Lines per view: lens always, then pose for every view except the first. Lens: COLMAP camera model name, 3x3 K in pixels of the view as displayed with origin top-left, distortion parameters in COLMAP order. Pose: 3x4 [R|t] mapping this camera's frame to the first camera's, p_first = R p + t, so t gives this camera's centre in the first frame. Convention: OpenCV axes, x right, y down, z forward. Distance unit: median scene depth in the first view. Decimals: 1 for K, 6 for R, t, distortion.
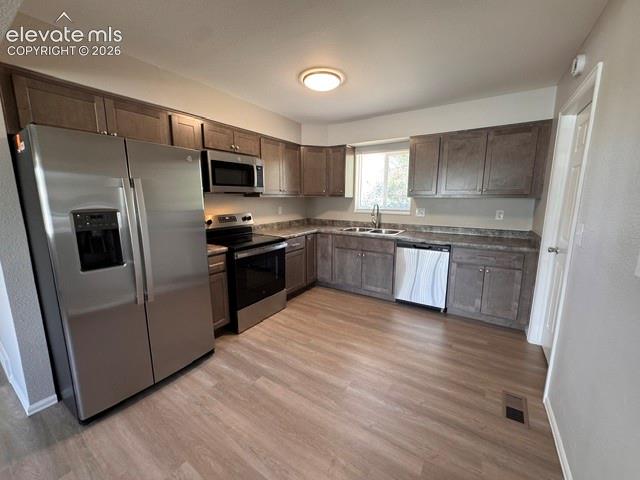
lens RADIAL K [[254.6, 0, 322.8], [0, 254.6, 239.6], [0, 0, 1]] dist [-0.000725, -0.000911]
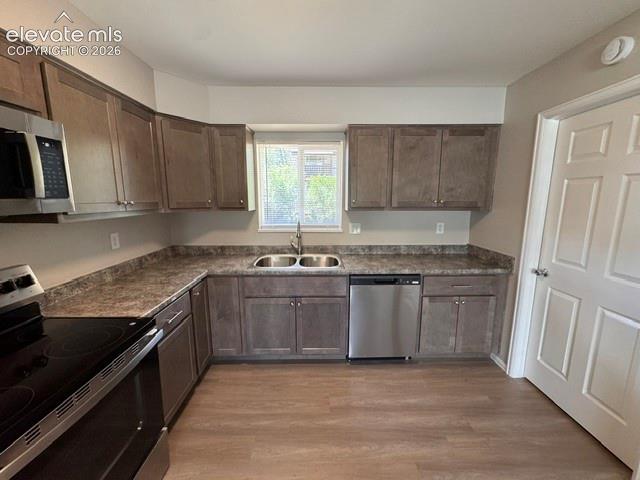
lens RADIAL K [[254.6, 0, 321.1], [0, 254.6, 239.7], [0, 0, 1]] dist [-0.000725, -0.000911]
pose [[0.834743, -0.091841, 0.542927, -0.118936], [0.094433, 0.995262, 0.023169, -0.105015], [-0.542482, 0.031930, 0.839460, 0.434711]]
